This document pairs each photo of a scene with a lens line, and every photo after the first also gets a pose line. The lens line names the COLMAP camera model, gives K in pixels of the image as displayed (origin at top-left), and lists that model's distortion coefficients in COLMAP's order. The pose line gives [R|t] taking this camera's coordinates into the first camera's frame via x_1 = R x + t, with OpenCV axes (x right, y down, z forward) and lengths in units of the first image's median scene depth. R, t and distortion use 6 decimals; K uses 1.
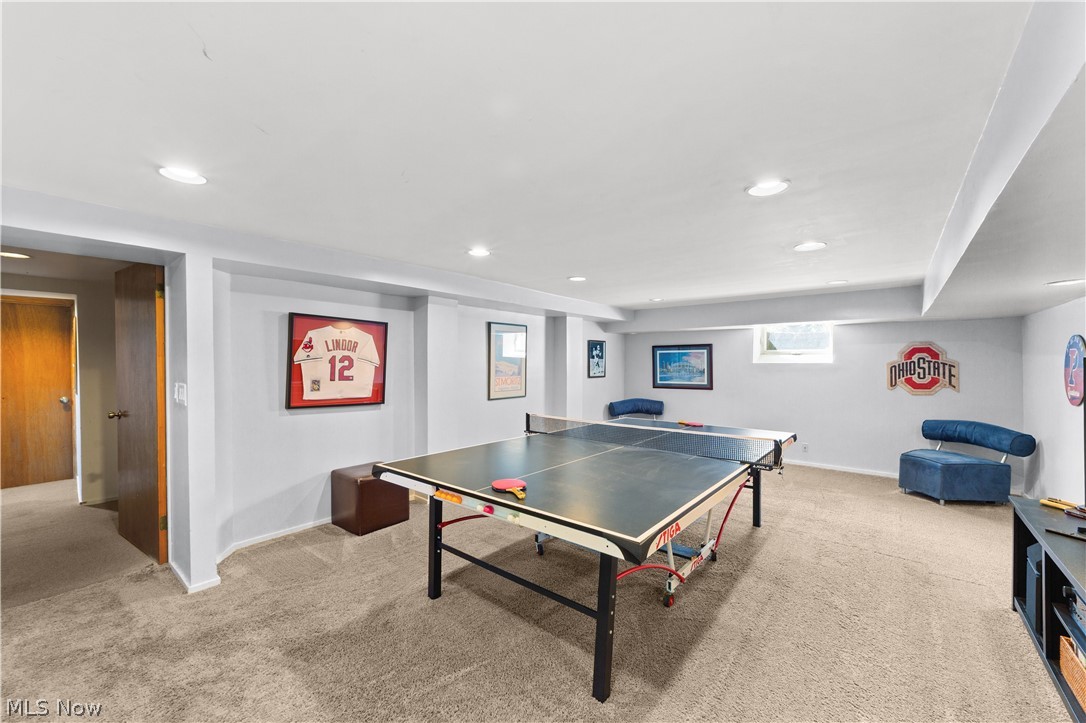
lens RADIAL K [[422.5, 0, 537.5], [0, 422.5, 363.0], [0, 0, 1]] dist [-0.004672, 0.000742]
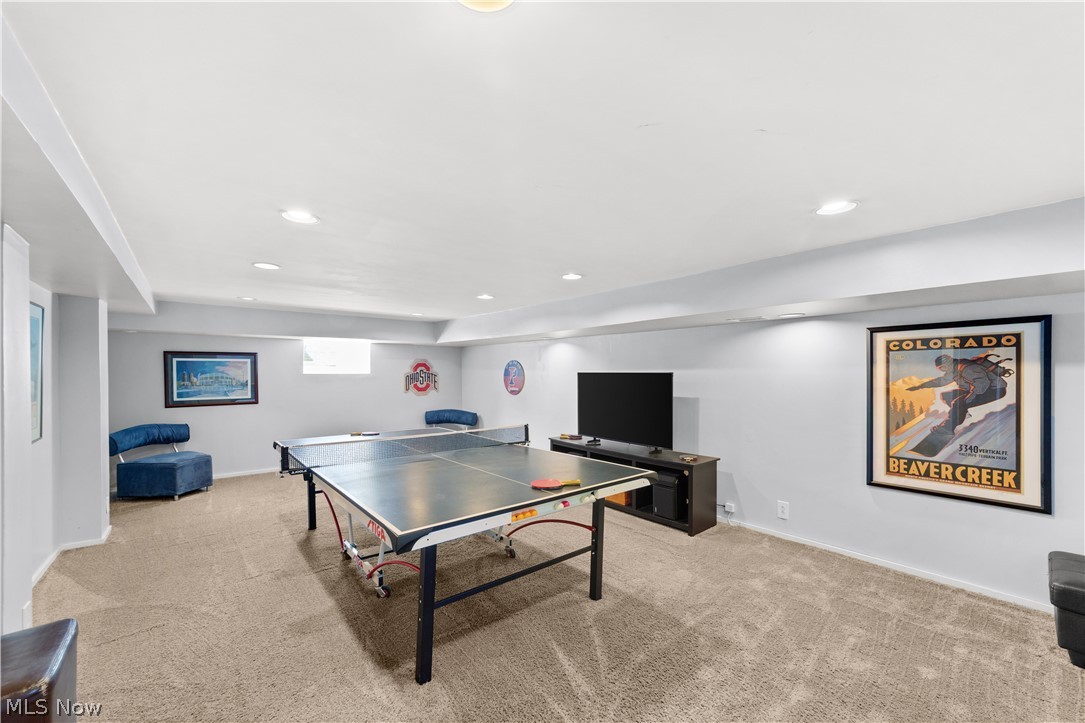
lens RADIAL K [[422.1, 0, 535.5], [0, 422.1, 370.9], [0, 0, 1]] dist [-0.004672, 0.000742]
pose [[0.196660, 0.002559, 0.980468, -0.353223], [-0.000033, 0.999997, -0.002603, -0.004381], [-0.980472, 0.000479, 0.196659, 0.237450]]
